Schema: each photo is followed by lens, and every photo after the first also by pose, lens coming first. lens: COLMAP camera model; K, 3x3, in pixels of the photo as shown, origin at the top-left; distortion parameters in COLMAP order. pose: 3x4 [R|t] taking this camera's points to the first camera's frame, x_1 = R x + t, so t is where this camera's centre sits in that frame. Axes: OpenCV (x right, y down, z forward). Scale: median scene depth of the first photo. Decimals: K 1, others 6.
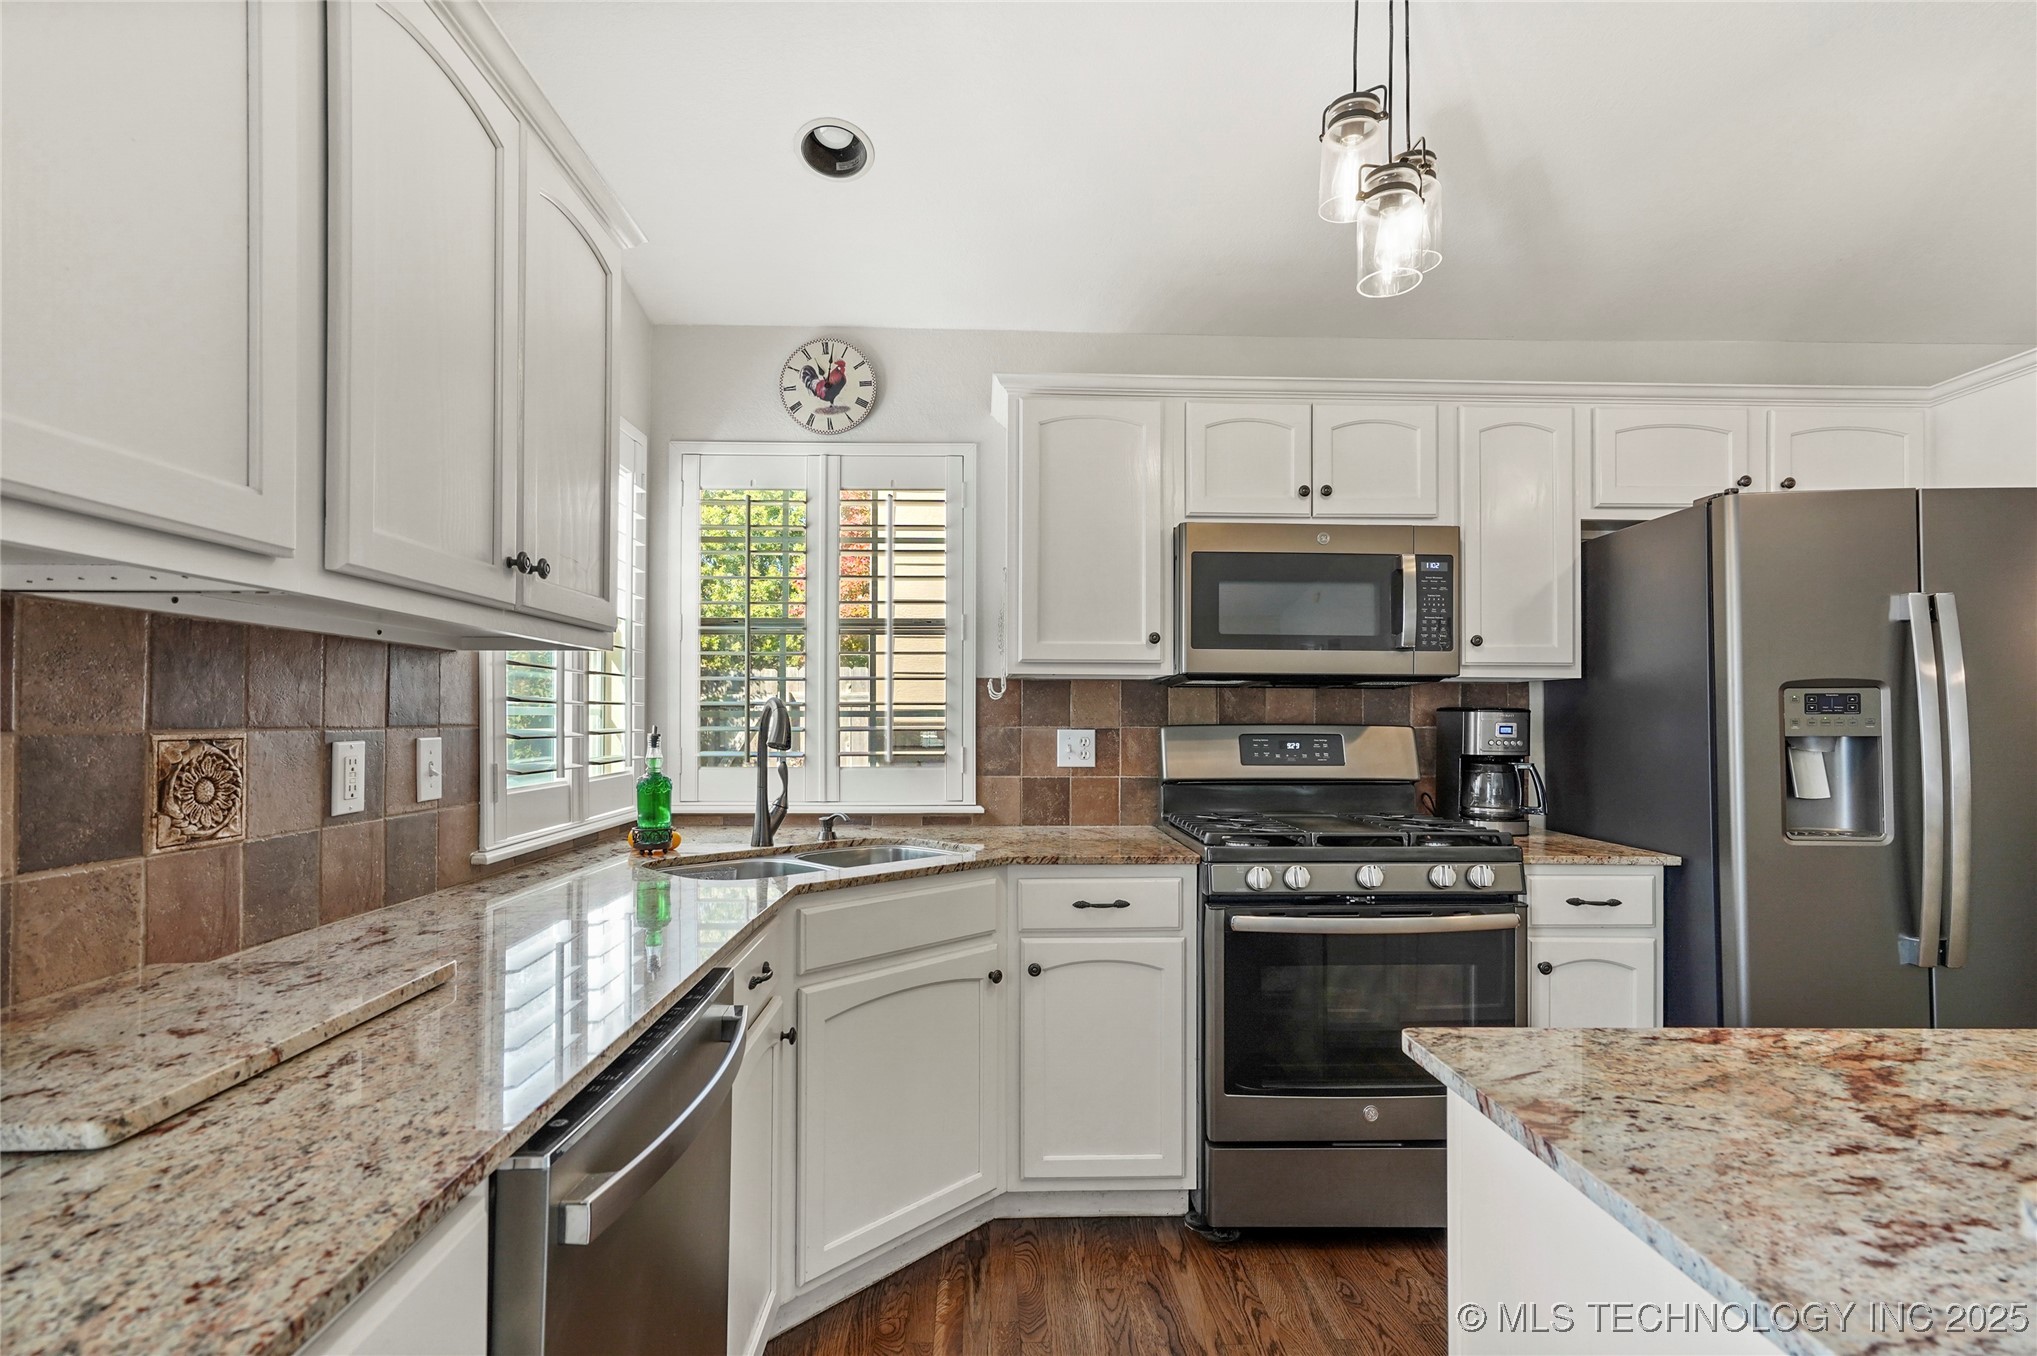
lens RADIAL K [[962.4, 0, 1007.4], [0, 962.4, 704.4], [0, 0, 1]] dist [-0.001115, 0.006128]
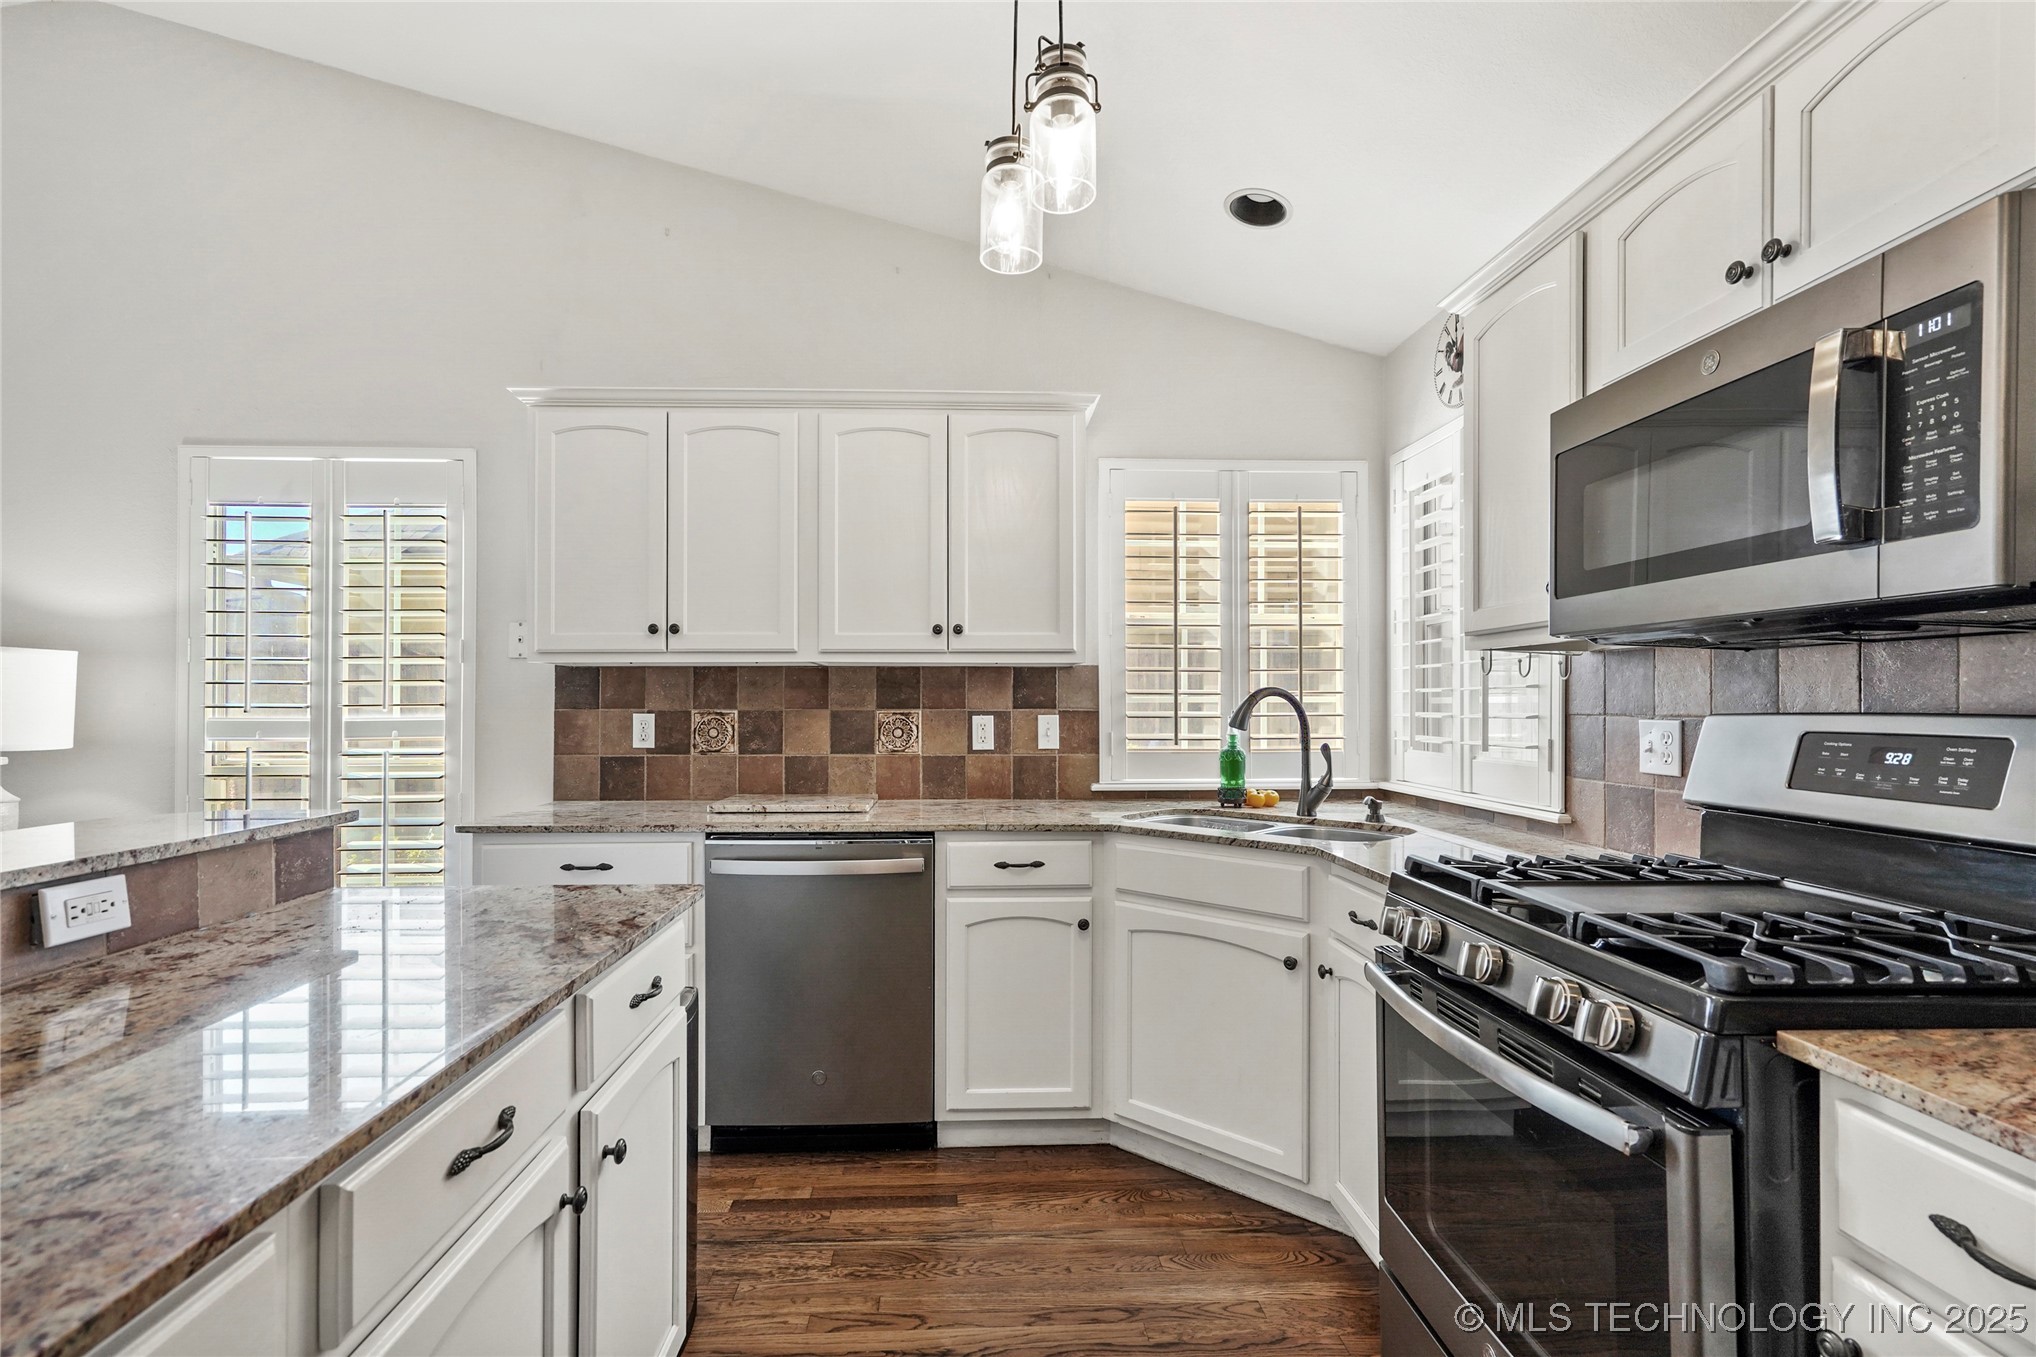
lens RADIAL K [[962.0, 0, 1005.8], [0, 962.0, 700.0], [0, 0, 1]] dist [-0.001115, 0.006128]
pose [[0.011834, -0.005570, -0.999914, 0.824777], [0.017249, 0.999837, -0.005366, 0.009186], [0.999781, -0.017184, 0.011928, 0.585462]]
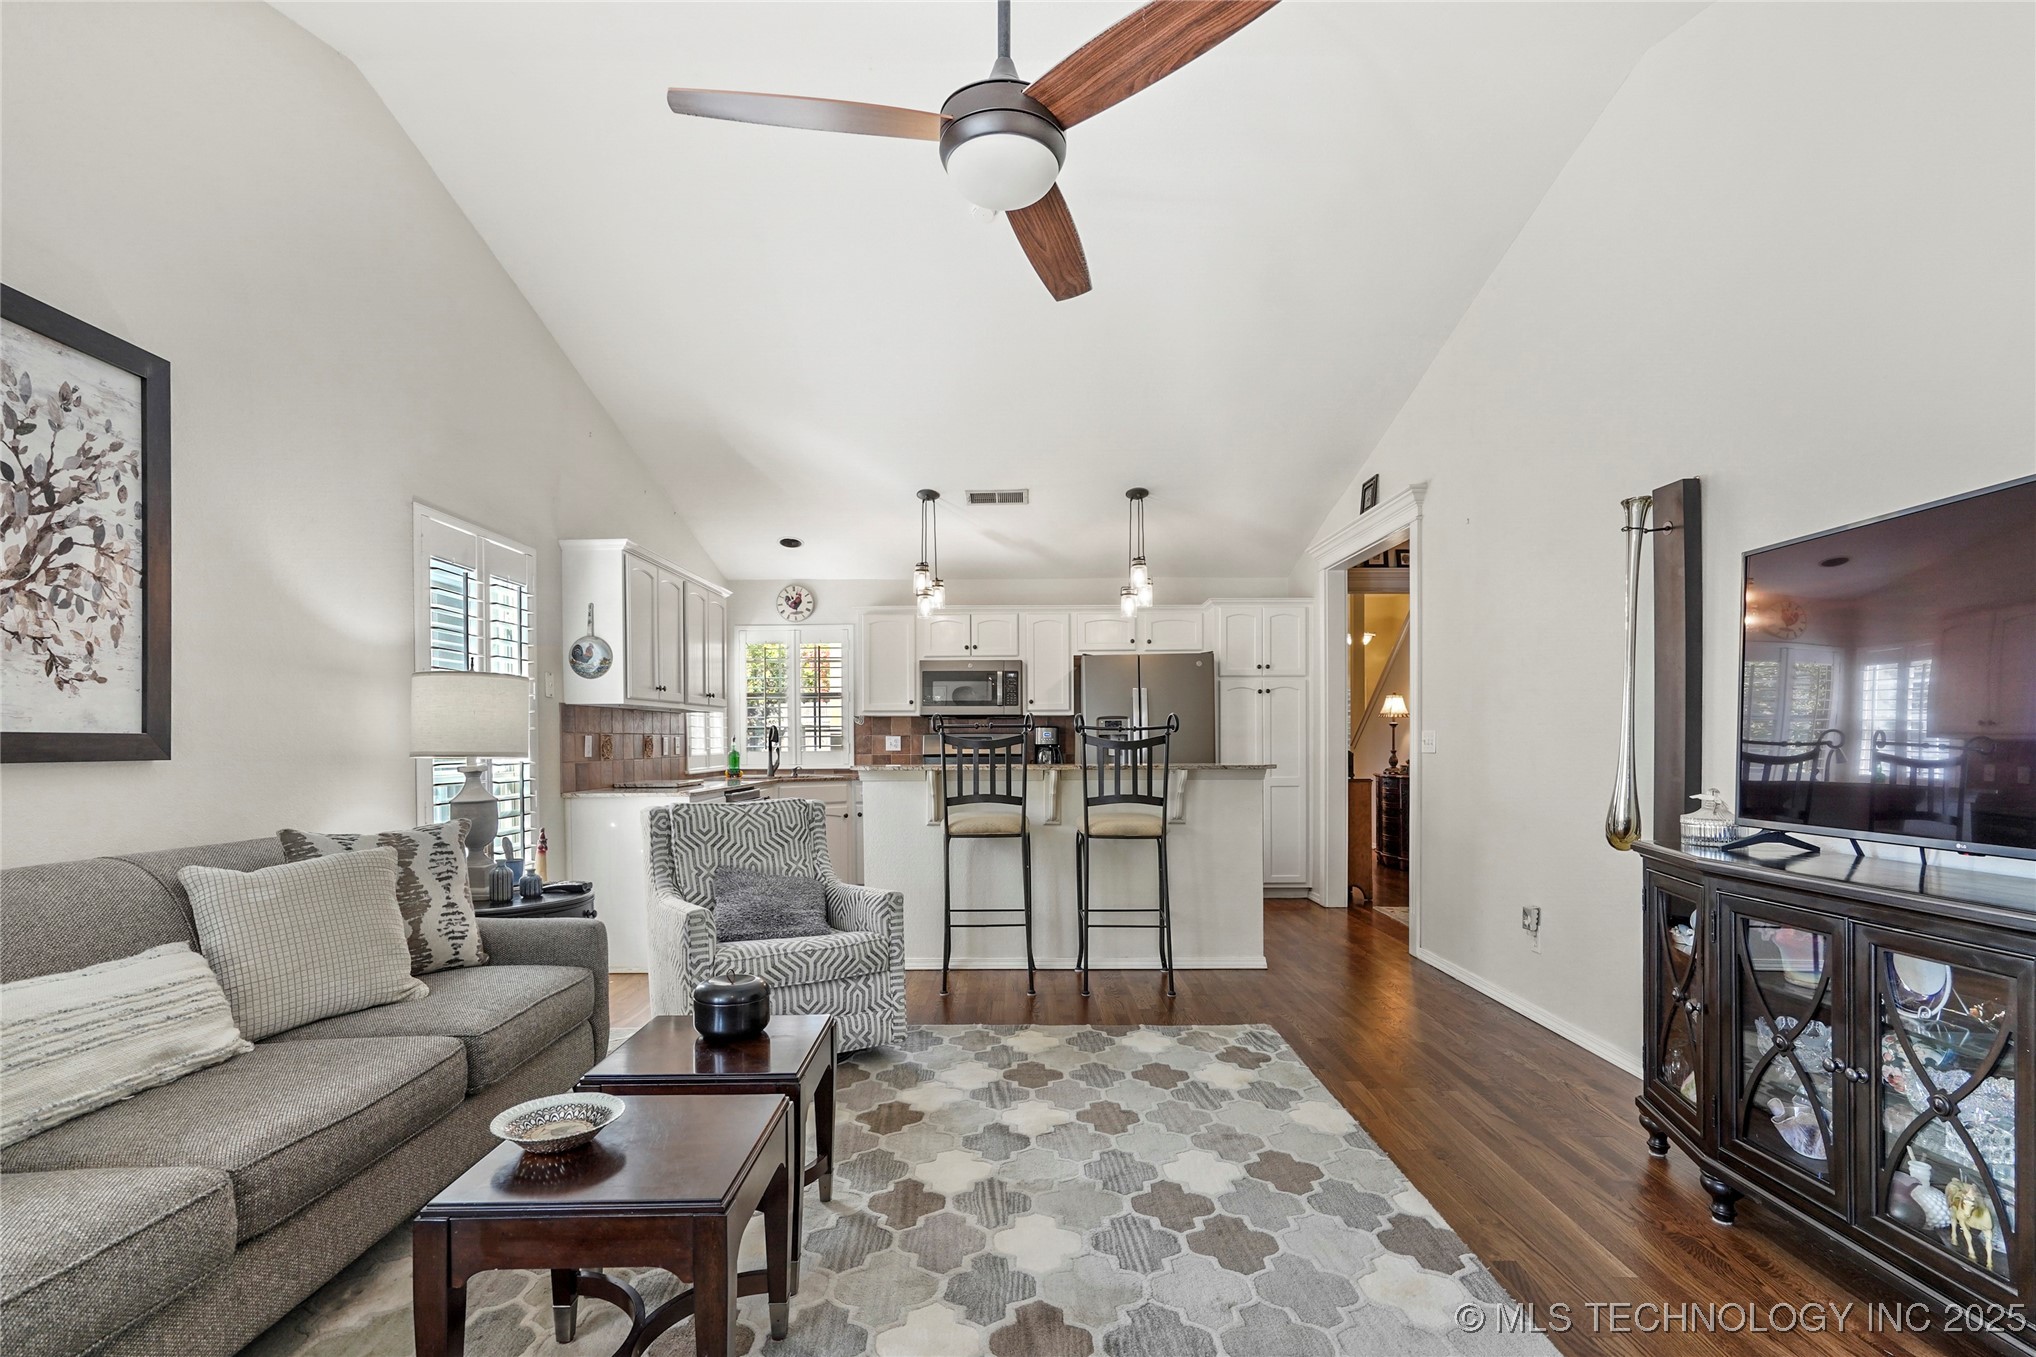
lens RADIAL K [[962.0, 0, 1003.1], [0, 962.0, 743.2], [0, 0, 1]] dist [-0.001115, 0.006128]
pose [[0.999404, -0.005661, -0.034044, 0.495697], [0.006269, 0.999822, 0.017789, 0.001246], [0.033938, -0.017991, 0.999262, -1.697446]]
